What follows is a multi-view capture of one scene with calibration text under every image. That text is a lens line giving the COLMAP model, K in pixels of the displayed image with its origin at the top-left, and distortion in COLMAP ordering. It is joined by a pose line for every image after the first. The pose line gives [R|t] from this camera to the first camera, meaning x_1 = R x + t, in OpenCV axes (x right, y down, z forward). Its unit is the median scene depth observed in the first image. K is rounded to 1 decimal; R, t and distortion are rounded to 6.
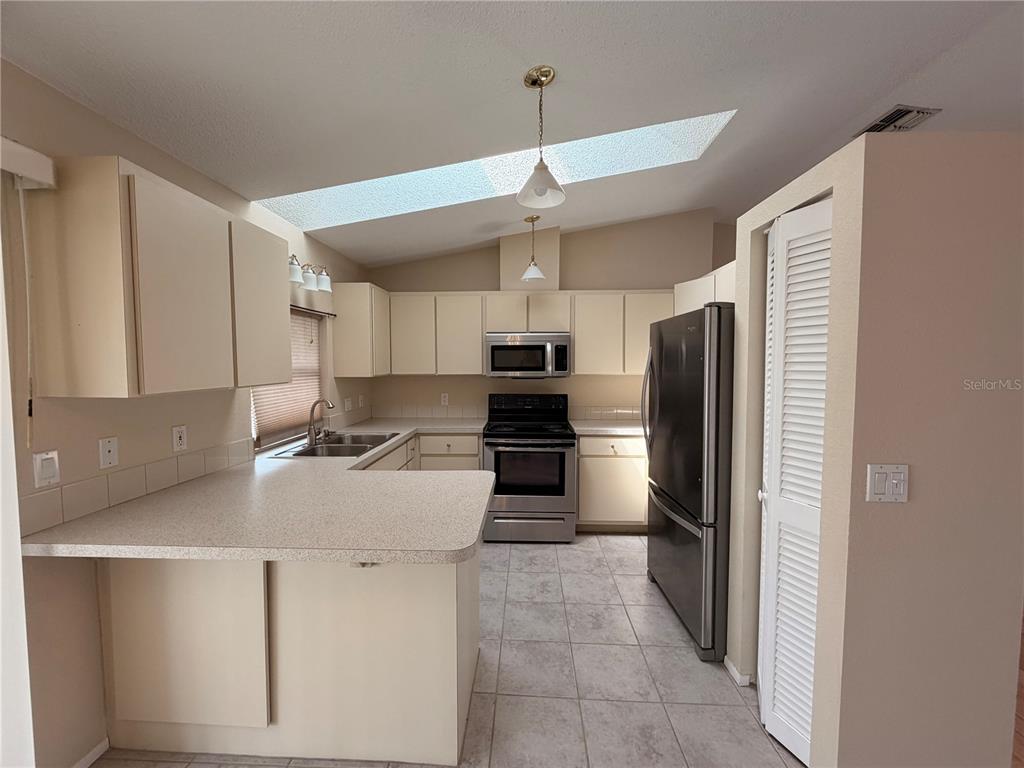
lens RADIAL K [[406.2, 0, 507.4], [0, 406.2, 381.1], [0, 0, 1]] dist [-0.002261, 0.000484]
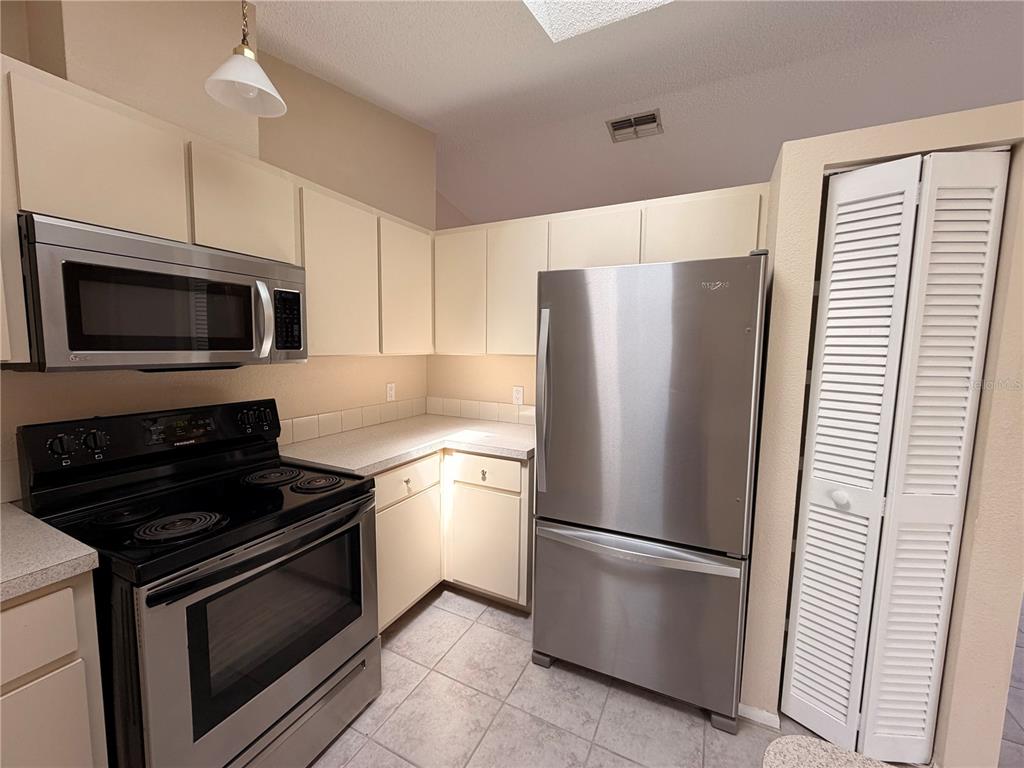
lens RADIAL K [[406.2, 0, 509.5], [0, 406.2, 388.0], [0, 0, 1]] dist [-0.002261, 0.000484]
pose [[0.424748, -0.086602, 0.901160, -0.173311], [0.022127, 0.996110, 0.085297, -0.015567], [-0.905041, -0.016290, 0.425012, 0.586953]]
